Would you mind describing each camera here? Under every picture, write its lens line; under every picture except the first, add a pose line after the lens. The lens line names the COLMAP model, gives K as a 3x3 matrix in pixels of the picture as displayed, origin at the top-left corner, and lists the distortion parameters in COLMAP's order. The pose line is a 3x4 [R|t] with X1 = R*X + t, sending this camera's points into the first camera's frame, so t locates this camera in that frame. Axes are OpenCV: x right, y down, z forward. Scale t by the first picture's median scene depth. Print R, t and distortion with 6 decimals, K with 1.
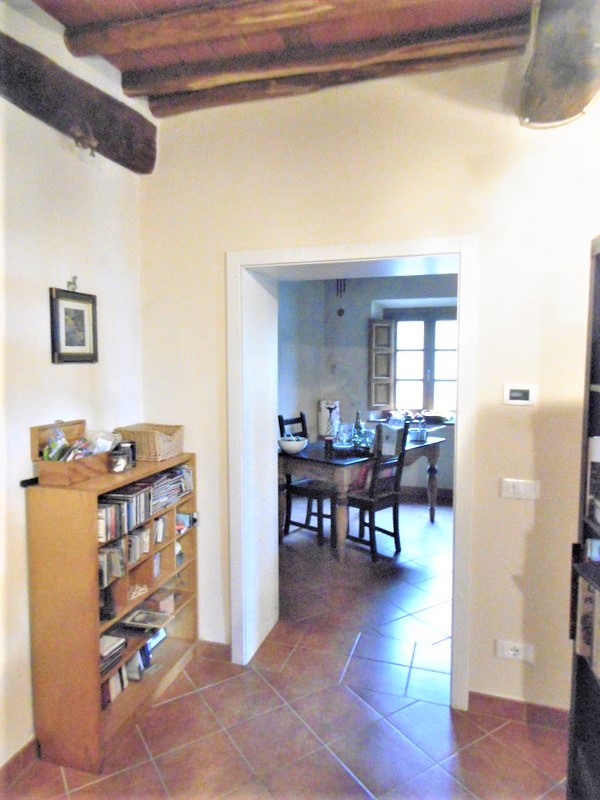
lens RADIAL K [[523.2, 0, 299.2], [0, 523.2, 395.8], [0, 0, 1]] dist [0.004952, -0.007711]
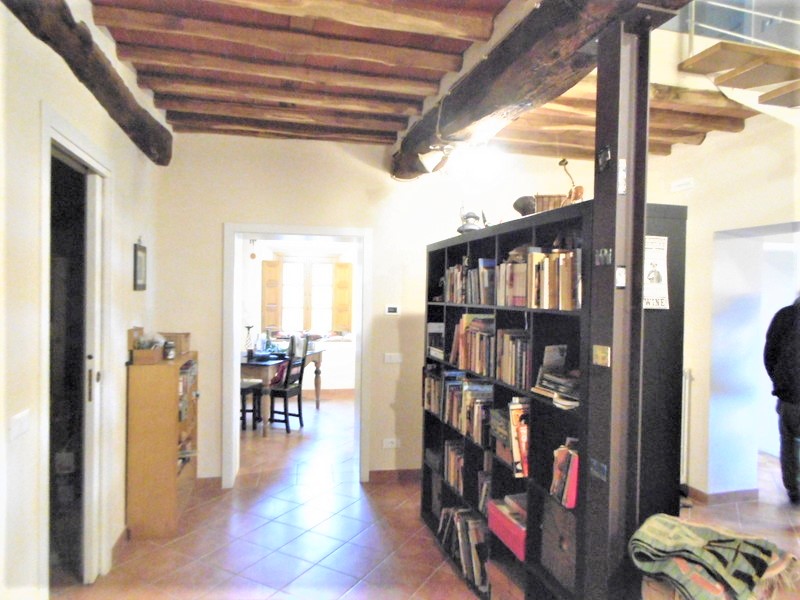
lens RADIAL K [[523.2, 0, 396.8], [0, 523.2, 299.6], [0, 0, 1]] dist [0.004952, -0.007711]
pose [[0.880537, 0.007477, 0.473918, -0.479425], [0.018760, 0.998542, -0.050609, 0.056217], [-0.473605, 0.053454, 0.879114, -0.716963]]
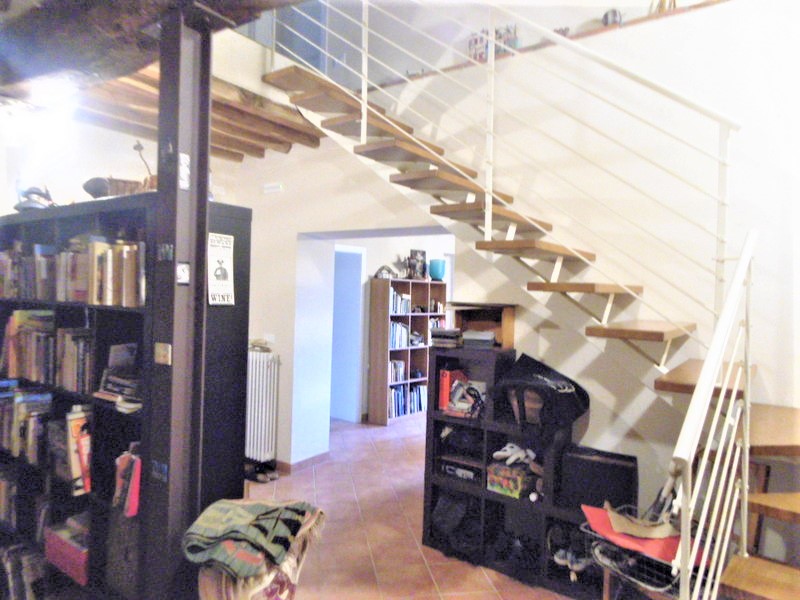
lens RADIAL K [[523.2, 0, 396.8], [0, 523.2, 299.6], [0, 0, 1]] dist [0.004952, -0.007711]
pose [[0.373922, -0.005001, 0.927447, -0.389088], [0.038620, 0.999202, -0.010183, 0.044556], [-0.926656, 0.039625, 0.373817, -0.798732]]
